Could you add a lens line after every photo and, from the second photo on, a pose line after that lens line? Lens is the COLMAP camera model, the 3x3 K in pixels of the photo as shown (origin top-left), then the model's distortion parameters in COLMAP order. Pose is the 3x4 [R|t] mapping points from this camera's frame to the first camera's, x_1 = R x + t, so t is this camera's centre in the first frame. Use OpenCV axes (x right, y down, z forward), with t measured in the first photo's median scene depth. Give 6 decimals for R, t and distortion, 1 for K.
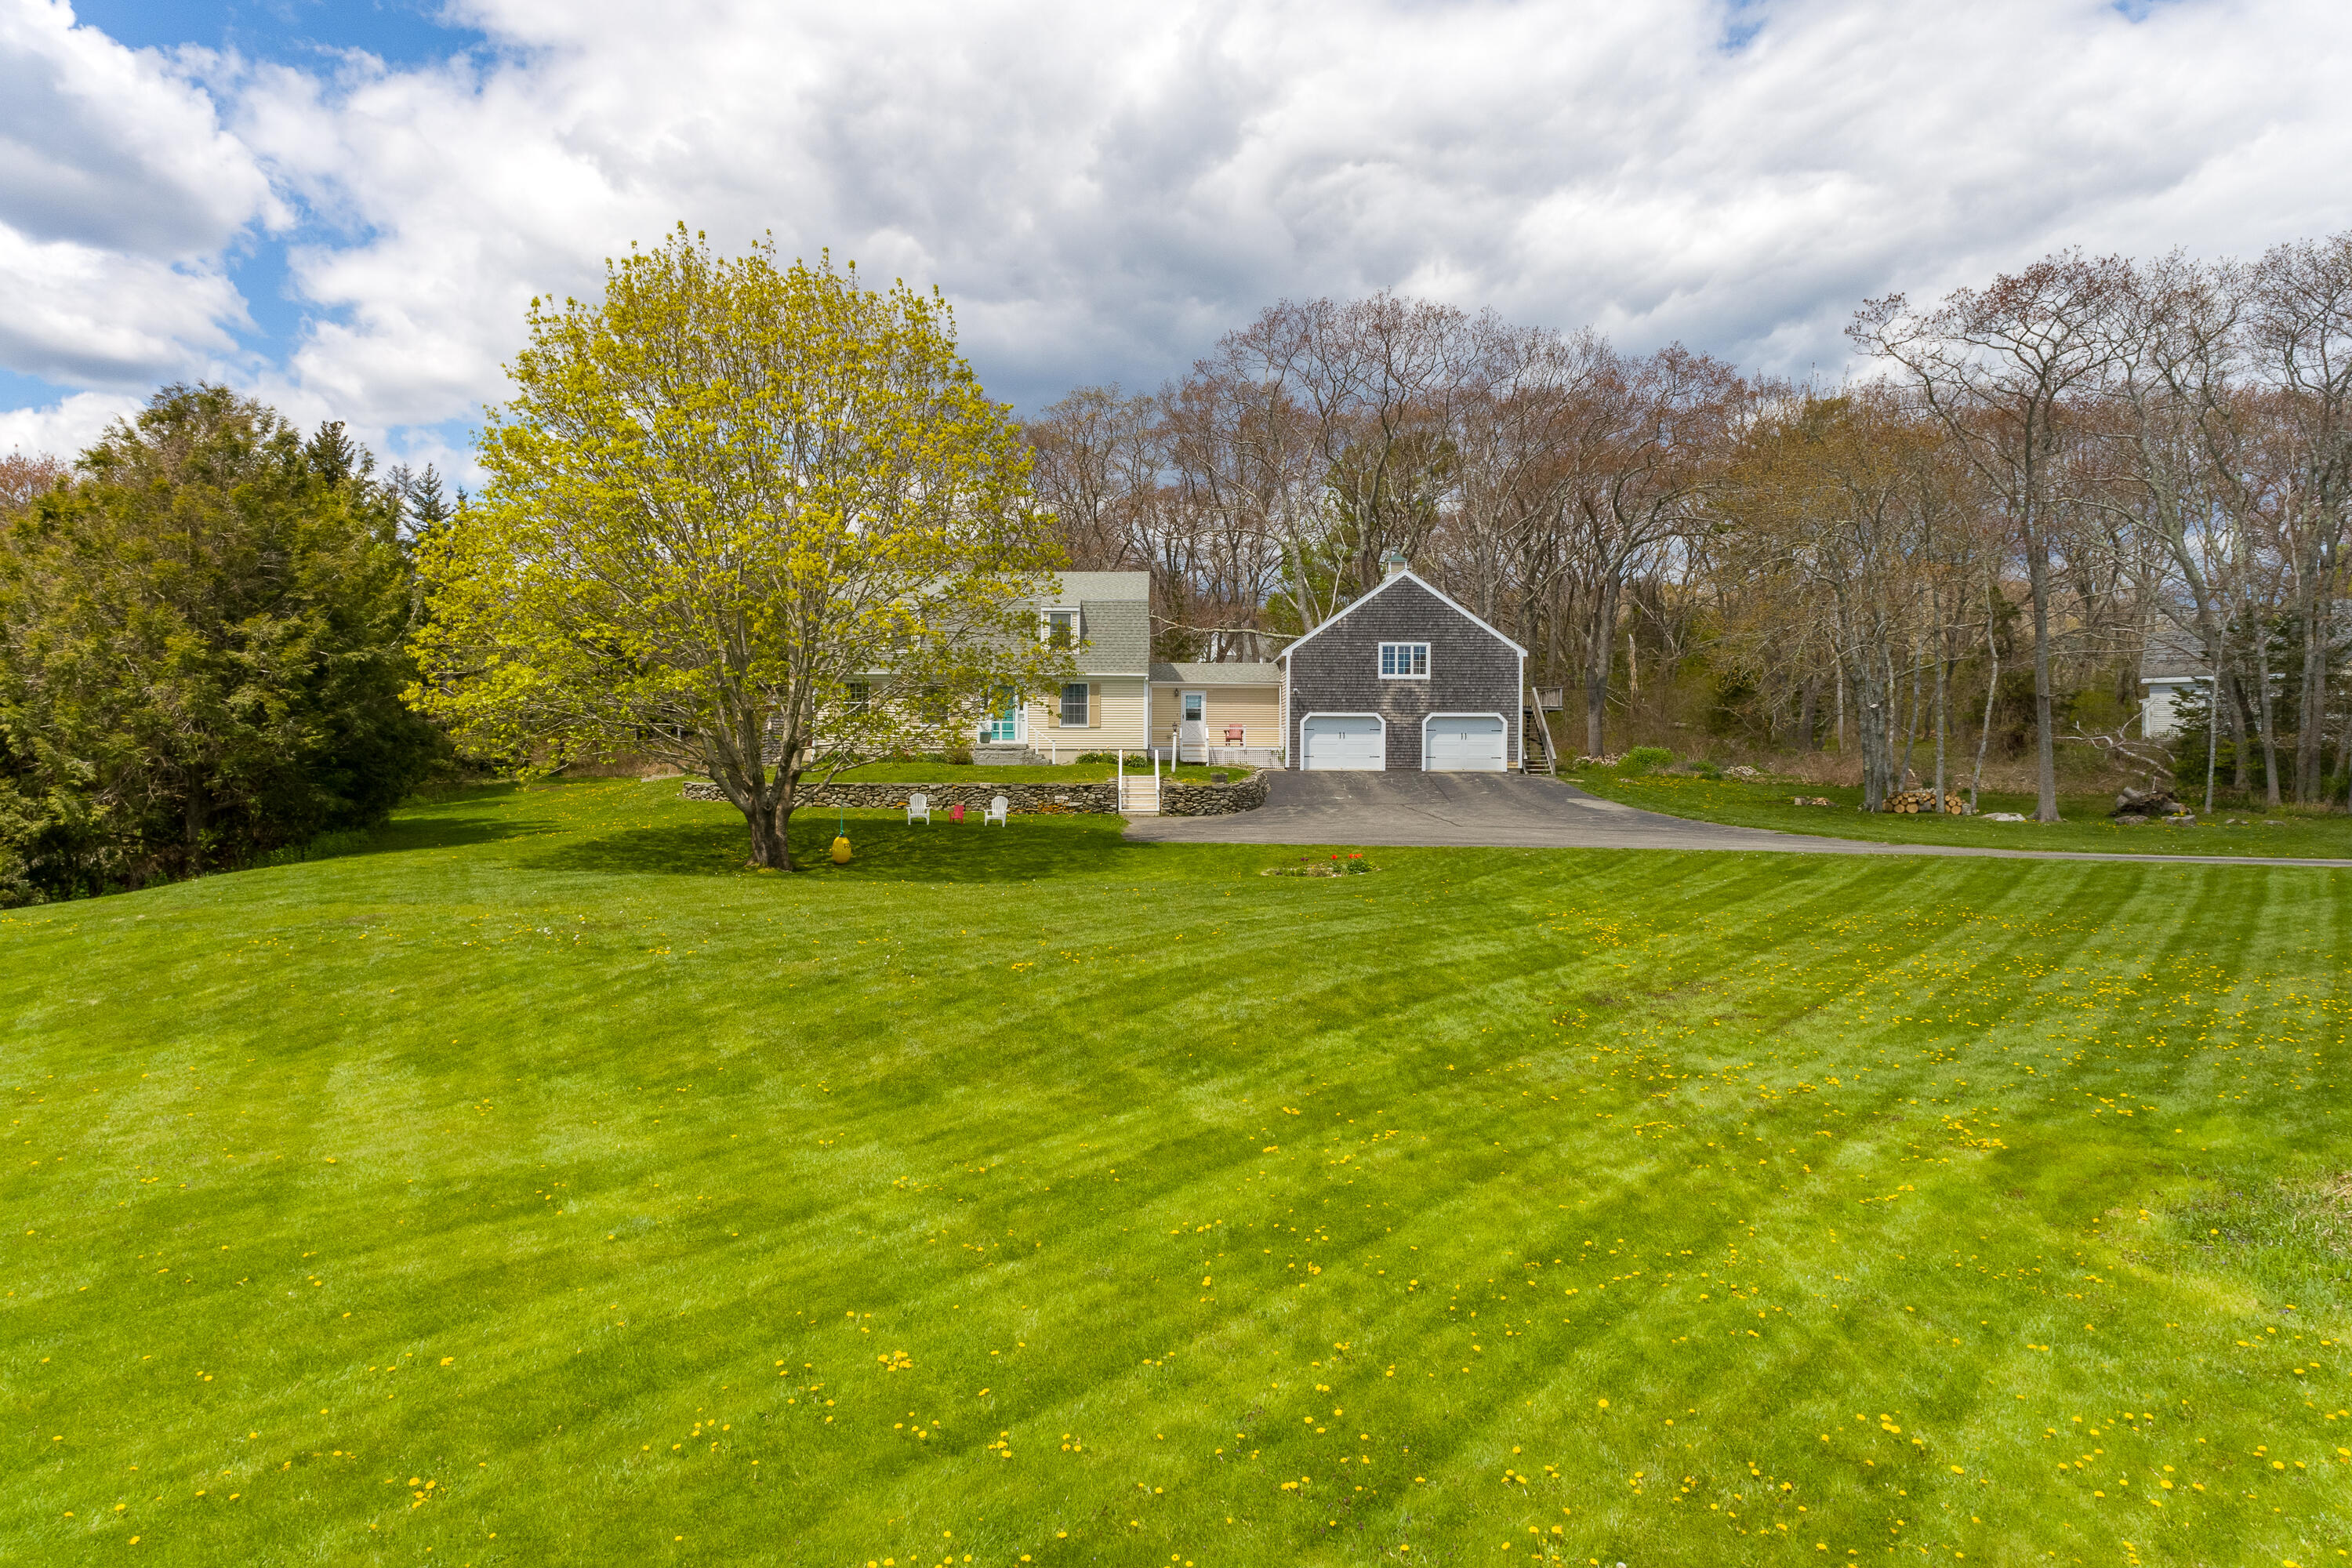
lens RADIAL K [[1698.7, 0, 1184.8], [0, 1698.7, 780.0], [0, 0, 1]] dist [0.033462, 0.013645]
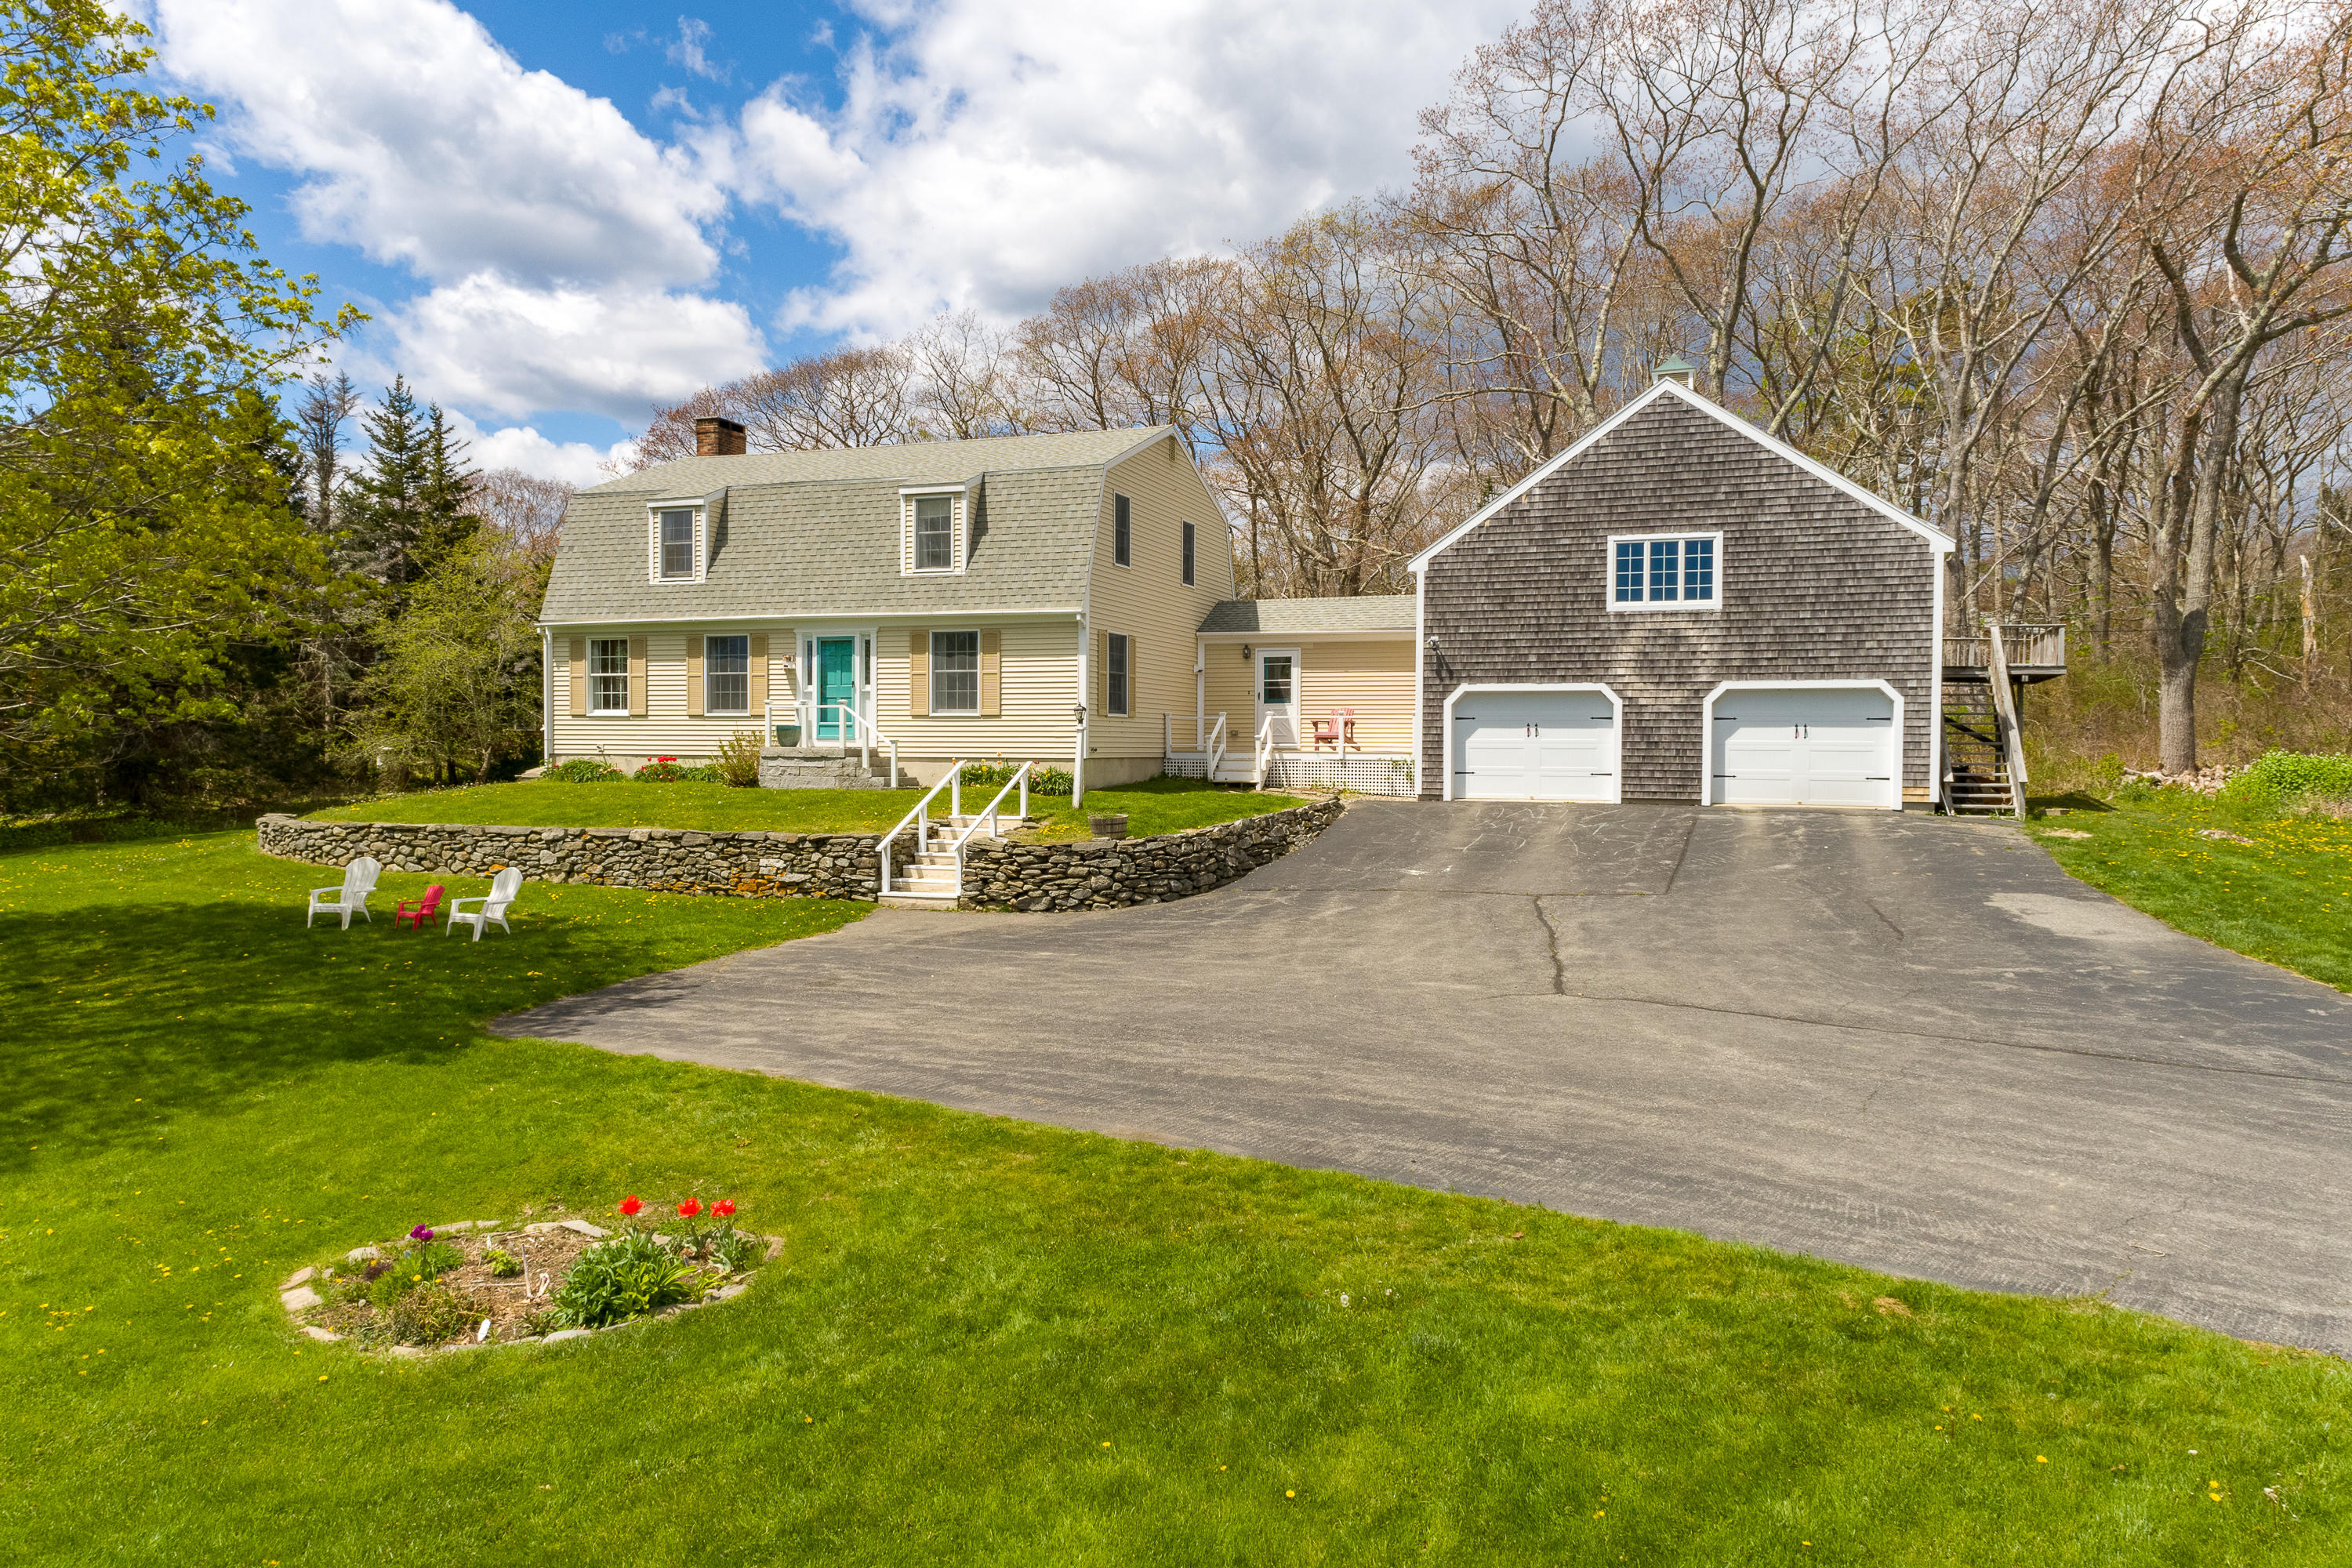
lens RADIAL K [[1698.7, 0, 1121.9], [0, 1698.7, 784.5], [0, 0, 1]] dist [0.033462, 0.013645]
pose [[0.934055, 0.007824, -0.357044, 0.158103], [-0.006889, 0.999969, 0.003890, -0.011795], [0.357063, -0.001174, 0.934080, 0.502389]]
